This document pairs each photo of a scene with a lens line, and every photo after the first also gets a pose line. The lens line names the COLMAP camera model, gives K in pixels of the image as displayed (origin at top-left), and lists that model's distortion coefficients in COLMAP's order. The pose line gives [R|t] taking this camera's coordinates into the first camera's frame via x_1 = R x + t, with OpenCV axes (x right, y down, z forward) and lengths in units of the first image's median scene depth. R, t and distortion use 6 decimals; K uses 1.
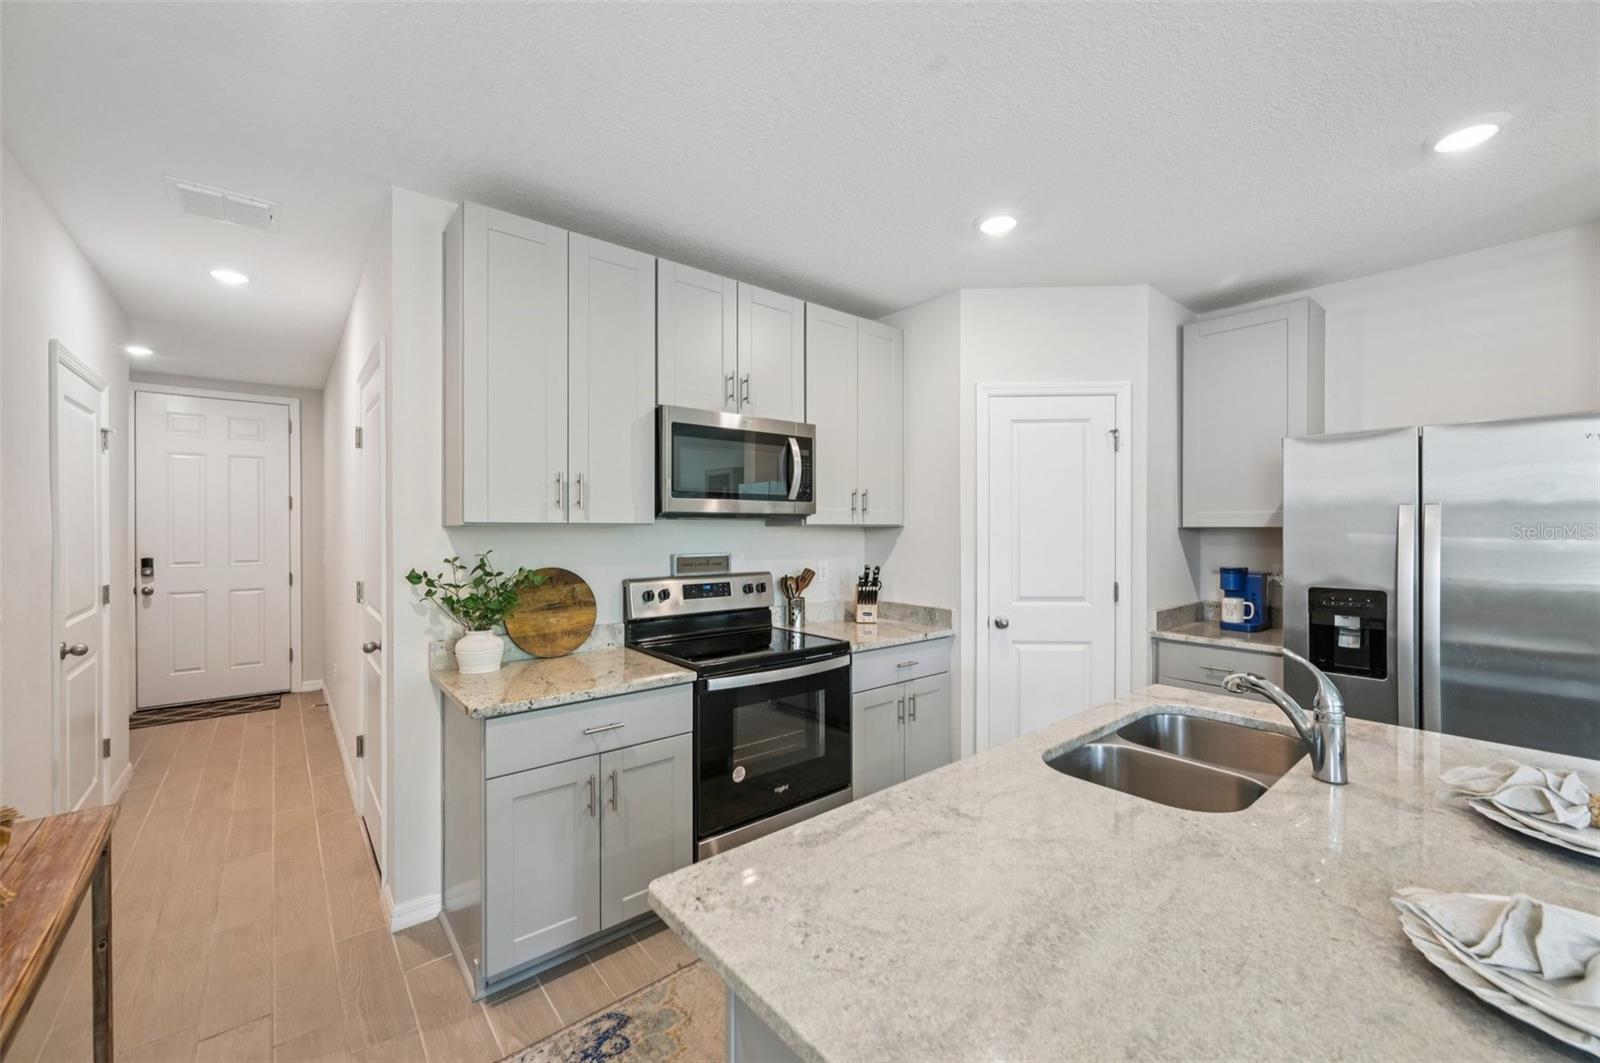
lens RADIAL K [[632.6, 0, 803.9], [0, 632.6, 528.5], [0, 0, 1]] dist [-0.001528, 0.000001]
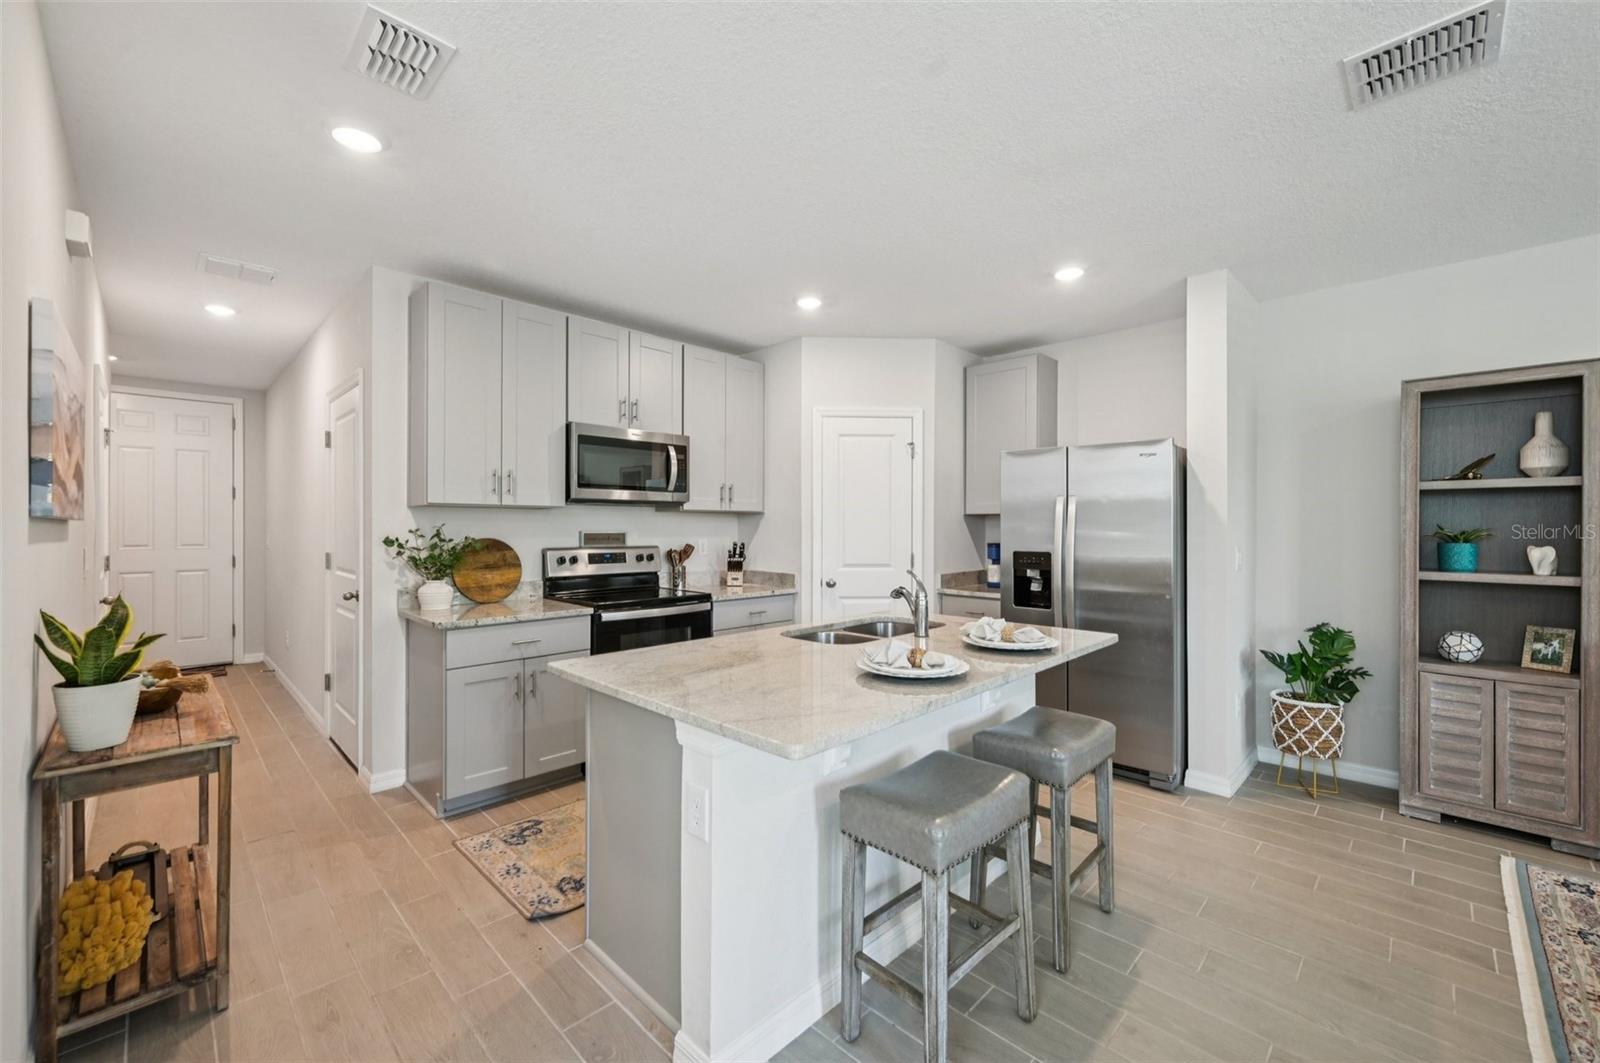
lens RADIAL K [[639.4, 0, 803.3], [0, 639.4, 526.3], [0, 0, 1]] dist [0.000735, 0.000282]
pose [[0.995151, 0.003526, 0.098294, 0.125556], [-0.003406, 0.999993, -0.001395, 0.030444], [-0.098298, 0.001053, 0.995156, -0.386283]]
